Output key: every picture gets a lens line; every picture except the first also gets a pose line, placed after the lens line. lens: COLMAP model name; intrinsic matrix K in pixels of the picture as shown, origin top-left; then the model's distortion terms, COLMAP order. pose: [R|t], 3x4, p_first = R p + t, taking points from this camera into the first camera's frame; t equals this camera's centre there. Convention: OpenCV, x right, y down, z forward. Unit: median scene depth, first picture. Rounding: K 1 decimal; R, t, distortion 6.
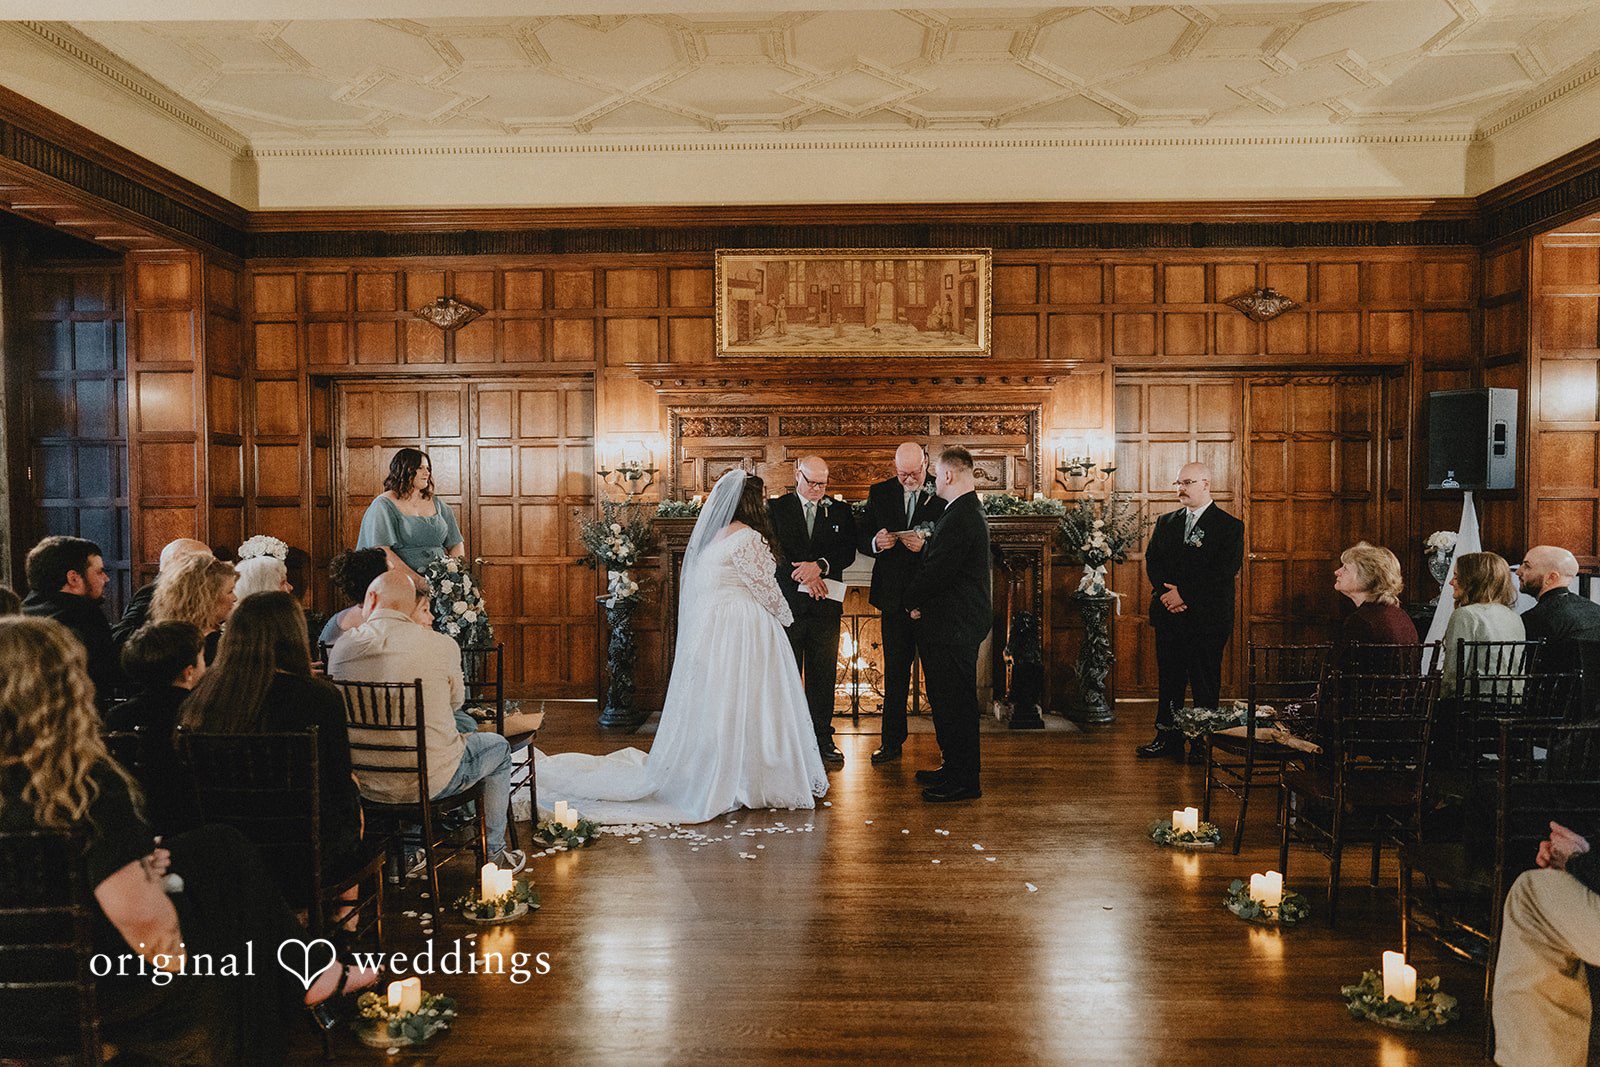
lens RADIAL K [[1082.0, 0, 811.1], [0, 1082.0, 536.4], [0, 0, 1]] dist [0.002612, 0.000634]
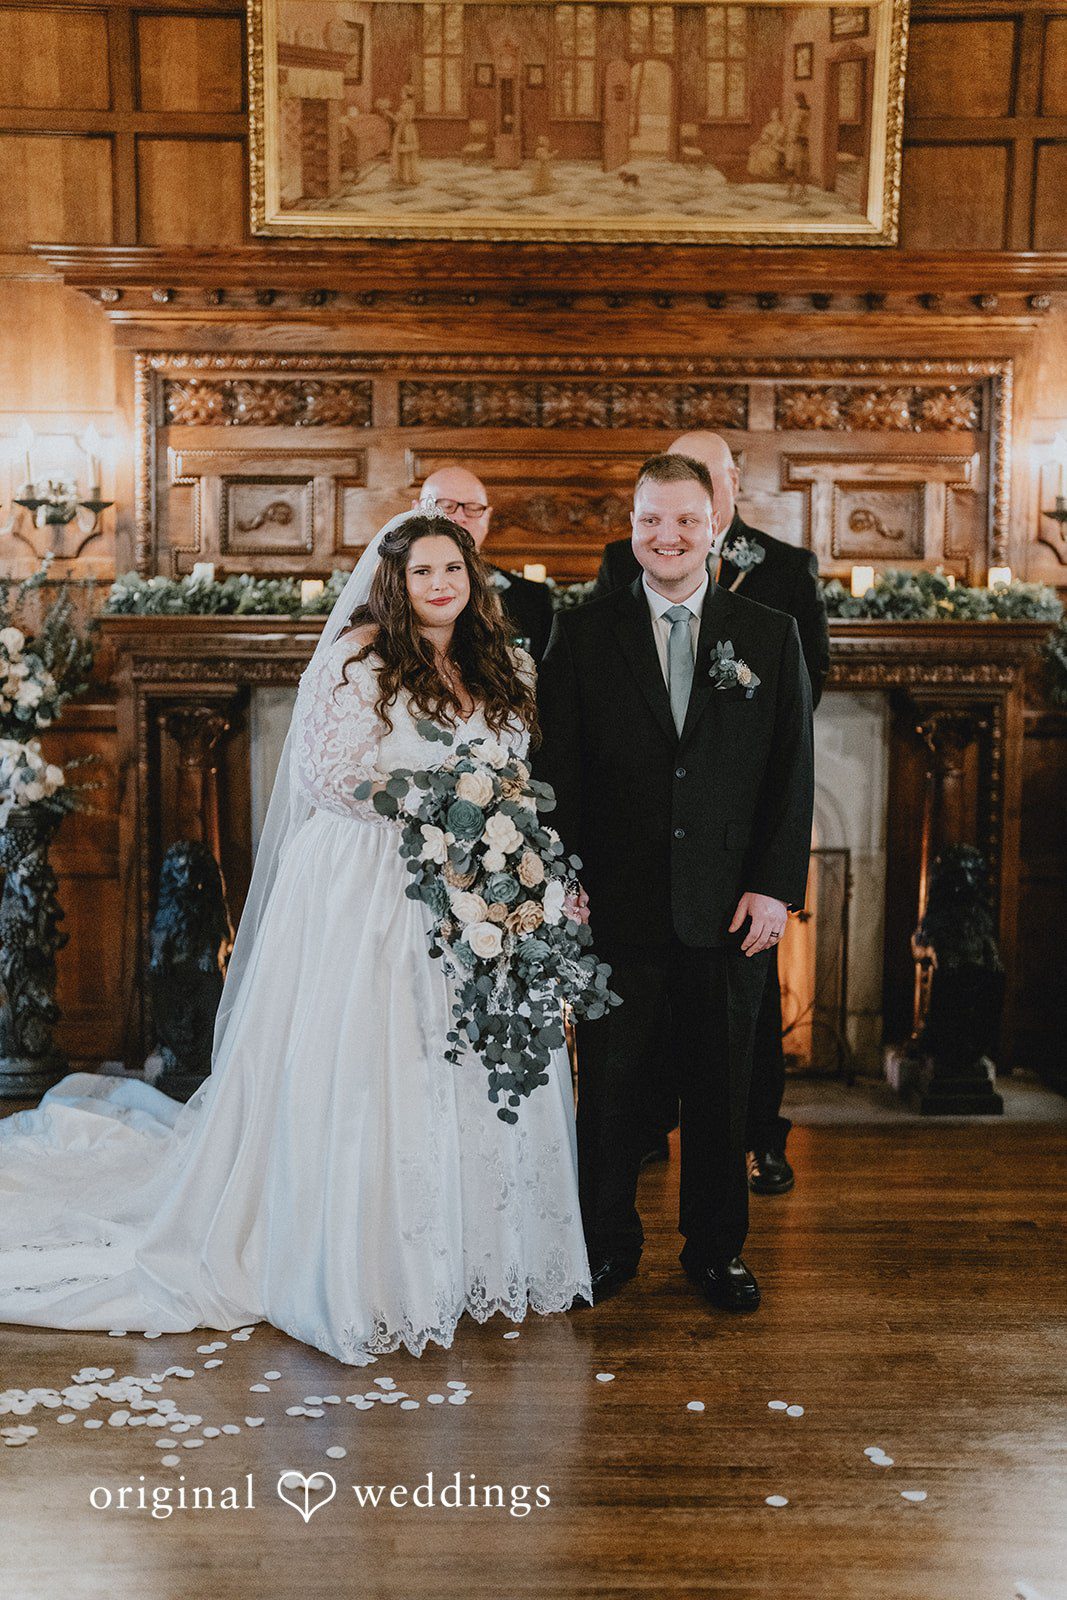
lens RADIAL K [[2234.6, 0, 533.5], [0, 2234.6, 800.0], [0, 0, 1]] dist [-0.130564, 1.172811]
pose [[0.999519, 0.010421, 0.029211, -0.000299], [-0.012376, 0.997638, 0.067573, -0.005987], [-0.028438, -0.067902, 0.997287, 0.113734]]
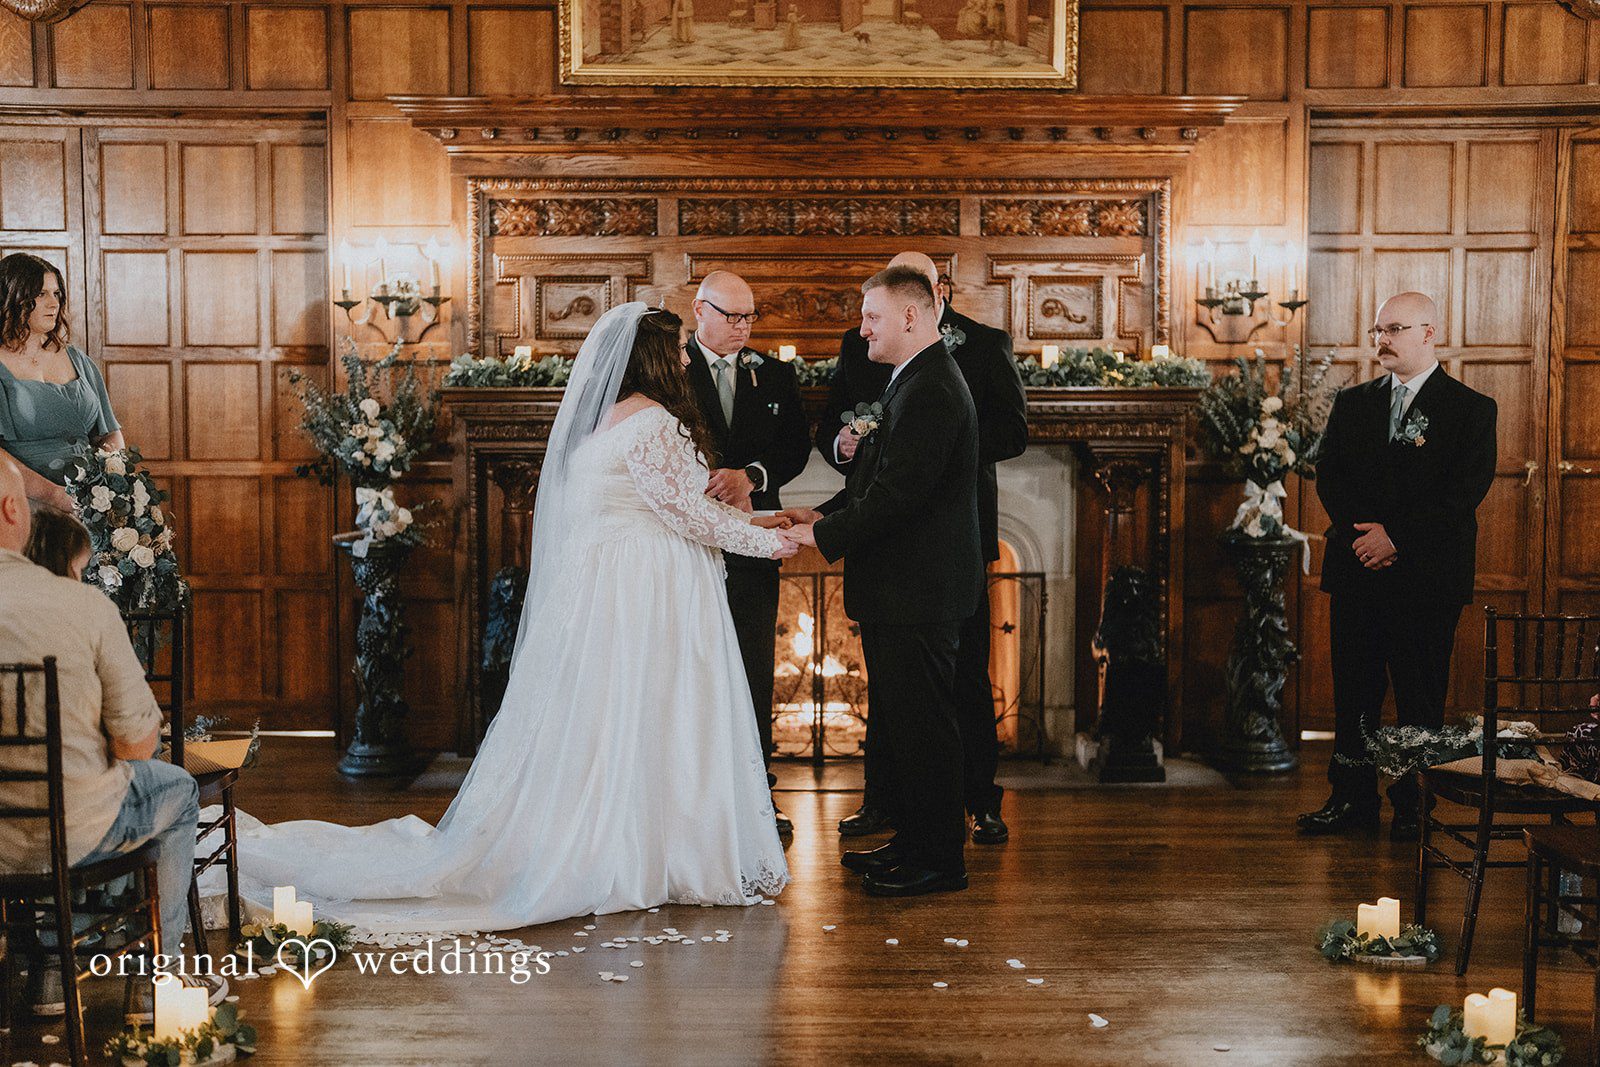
lens RADIAL K [[2234.6, 0, 800.6], [0, 2234.6, 522.2], [0, 0, 1]] dist [-0.130564, 1.172811]
pose [[0.999762, 0.004535, 0.021344, 0.008010], [-0.005390, 0.999180, 0.040139, 0.003471], [-0.021145, -0.040245, 0.998966, -0.099256]]
